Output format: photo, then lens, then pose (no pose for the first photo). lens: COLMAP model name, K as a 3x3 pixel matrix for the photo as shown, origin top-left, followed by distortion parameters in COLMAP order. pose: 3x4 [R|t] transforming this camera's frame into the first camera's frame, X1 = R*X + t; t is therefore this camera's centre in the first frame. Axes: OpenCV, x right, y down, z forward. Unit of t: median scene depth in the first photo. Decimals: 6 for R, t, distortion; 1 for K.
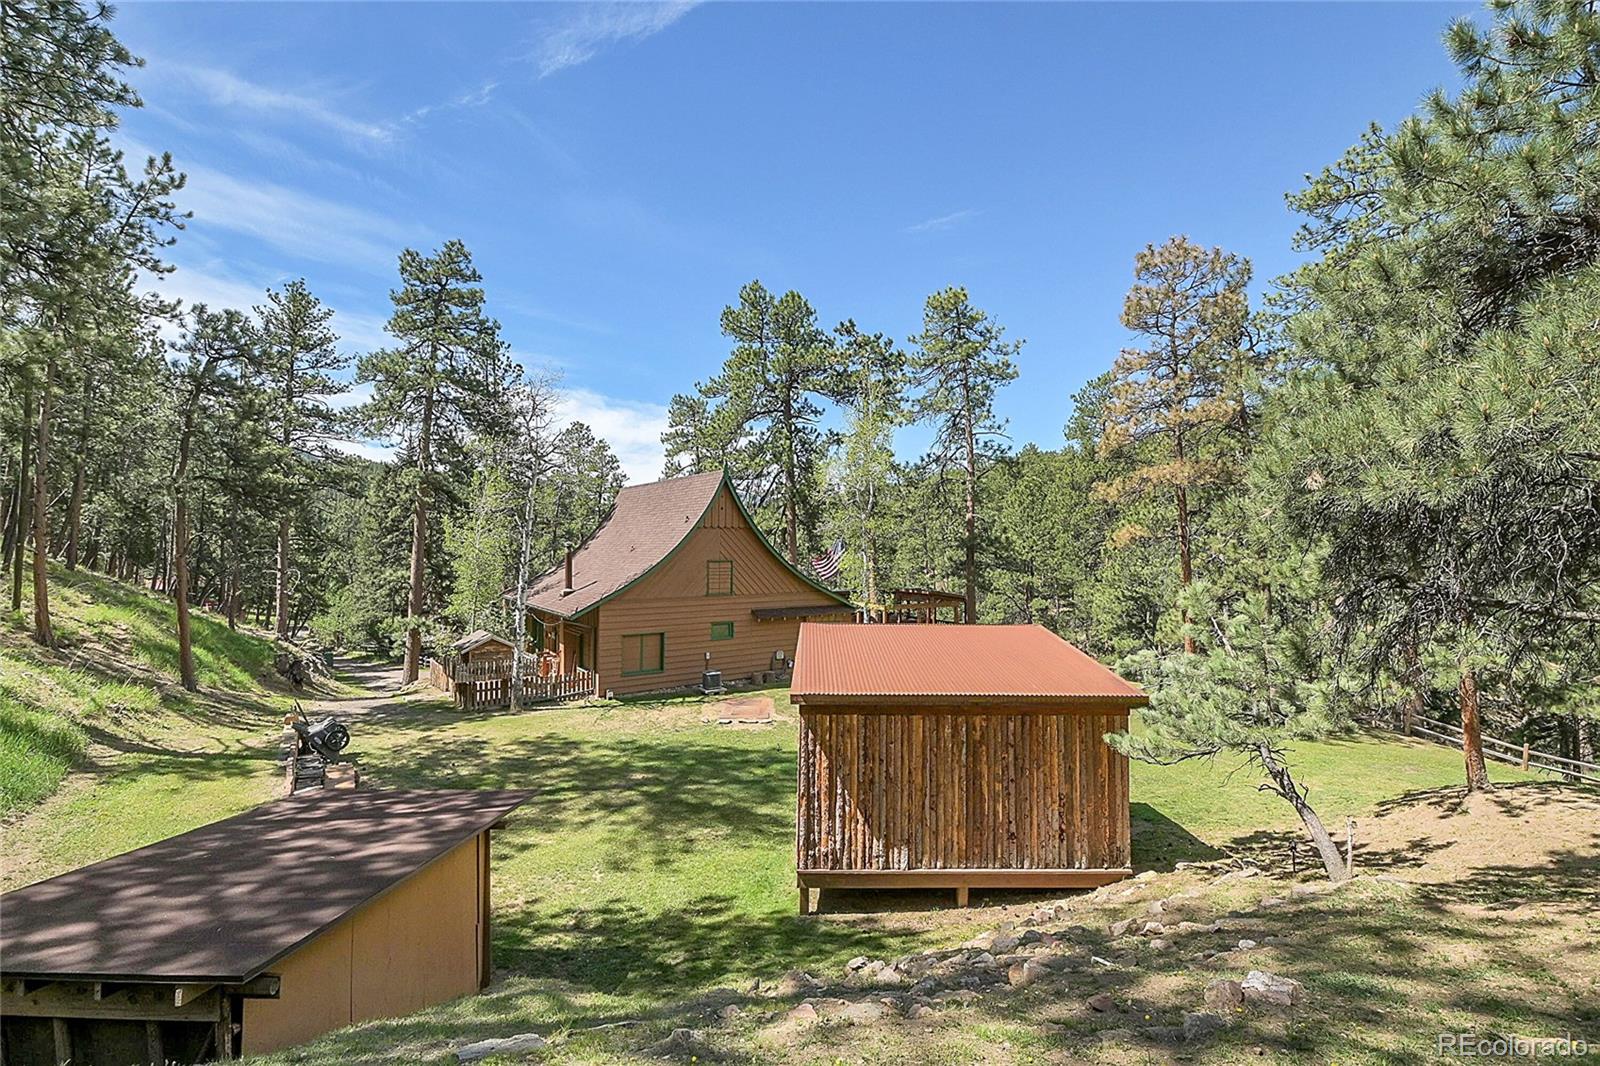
lens RADIAL K [[703.8, 0, 804.5], [0, 703.8, 530.1], [0, 0, 1]] dist [-0.022649, -0.002626]
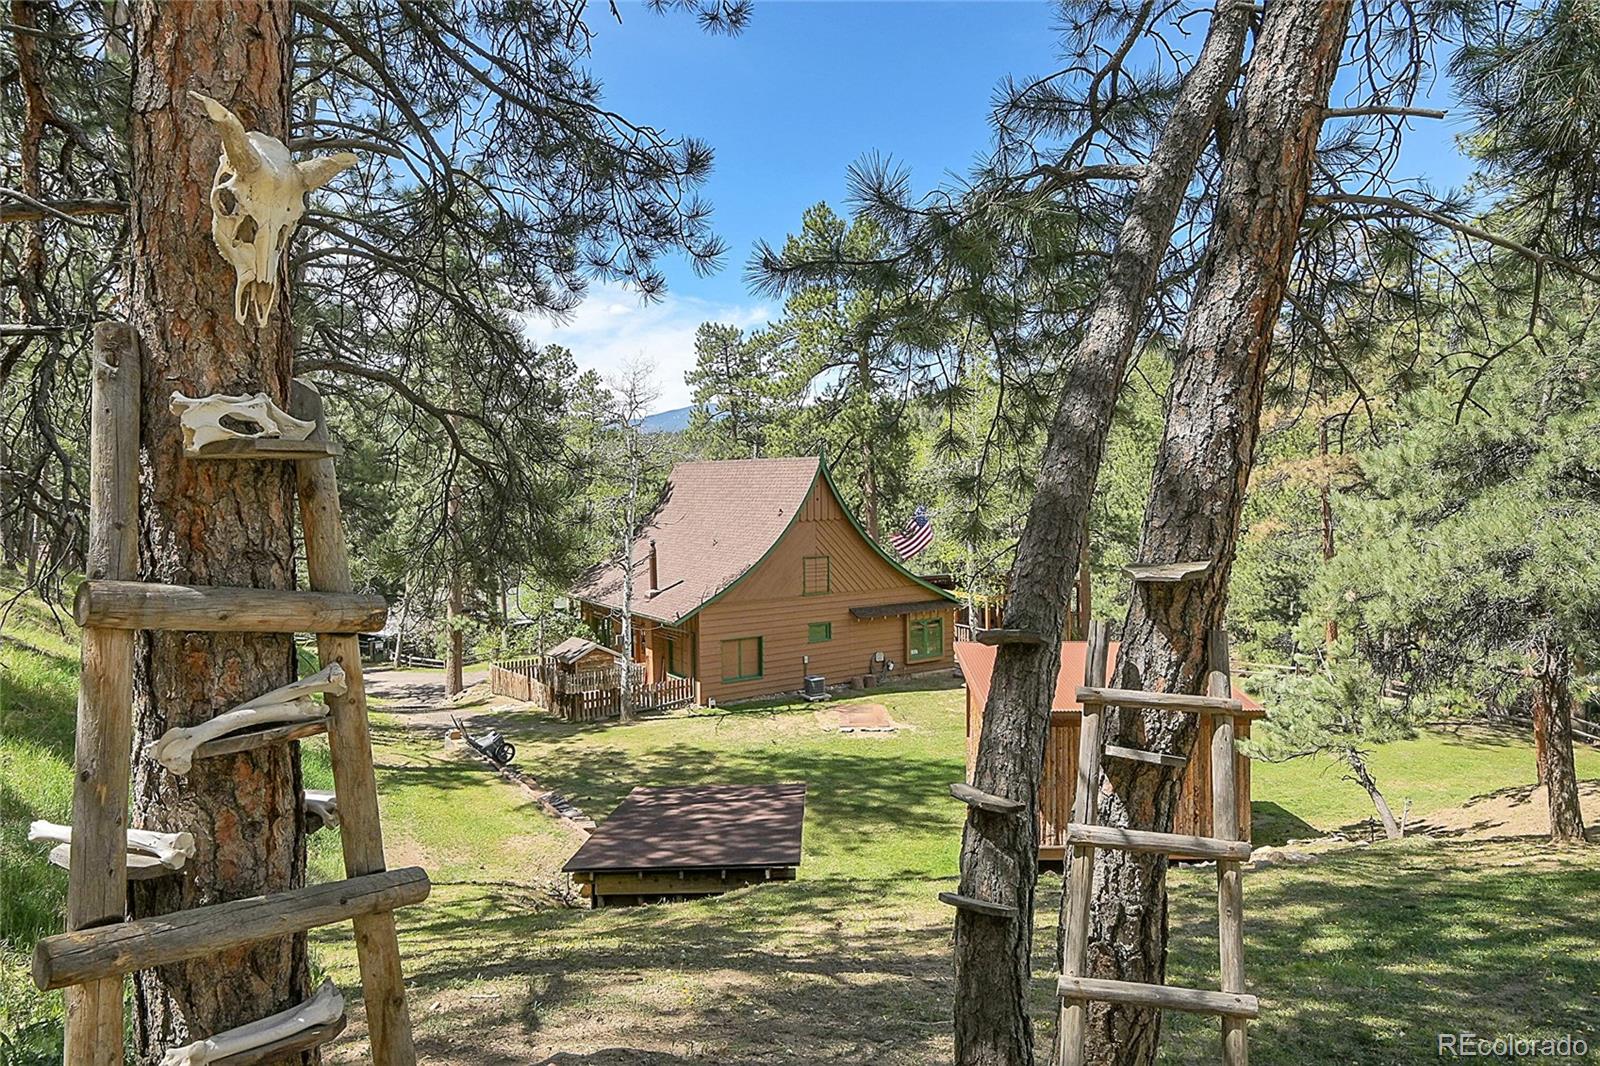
lens RADIAL K [[976.3, 0, 796.0], [0, 976.3, 532.2], [0, 0, 1]] dist [-0.023118, 0.001088]
pose [[0.999334, -0.014950, -0.033280, -0.148559], [0.017273, 0.997353, 0.070637, -0.112031], [0.032136, -0.071165, 0.996947, -0.380270]]
